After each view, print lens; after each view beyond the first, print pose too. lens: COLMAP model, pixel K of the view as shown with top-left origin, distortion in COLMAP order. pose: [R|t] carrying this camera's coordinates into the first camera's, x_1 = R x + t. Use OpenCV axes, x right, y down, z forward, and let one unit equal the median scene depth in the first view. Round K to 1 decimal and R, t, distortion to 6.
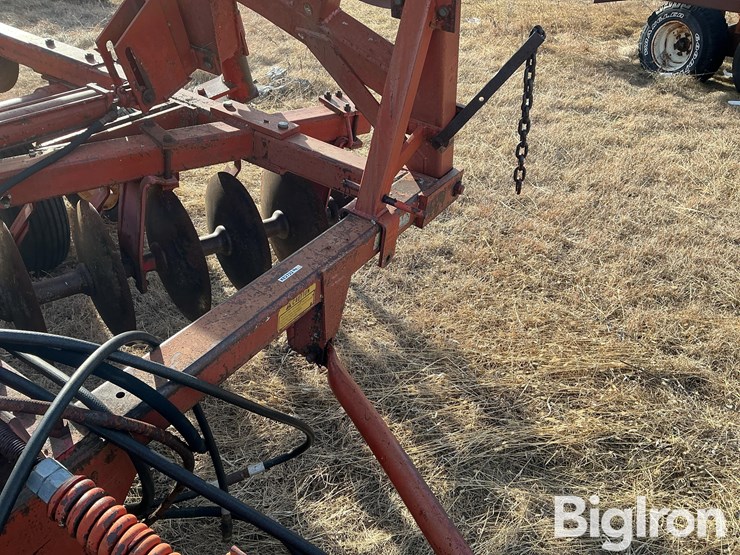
lens RADIAL K [[616.2, 0, 367.8], [0, 616.2, 276.5], [0, 0, 1]] dist [0.150948, -0.296110]
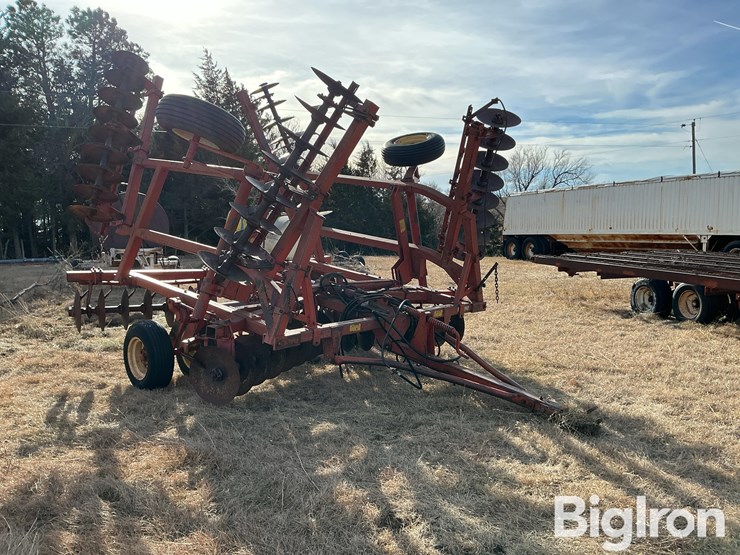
lens RADIAL K [[616.2, 0, 367.8], [0, 616.2, 276.5], [0, 0, 1]] dist [0.150948, -0.296110]
pose [[0.971029, 0.007948, -0.238831, 0.309189], [-0.115612, 0.890317, -0.440420, 1.213386], [0.209134, 0.455272, 0.865442, -2.047181]]
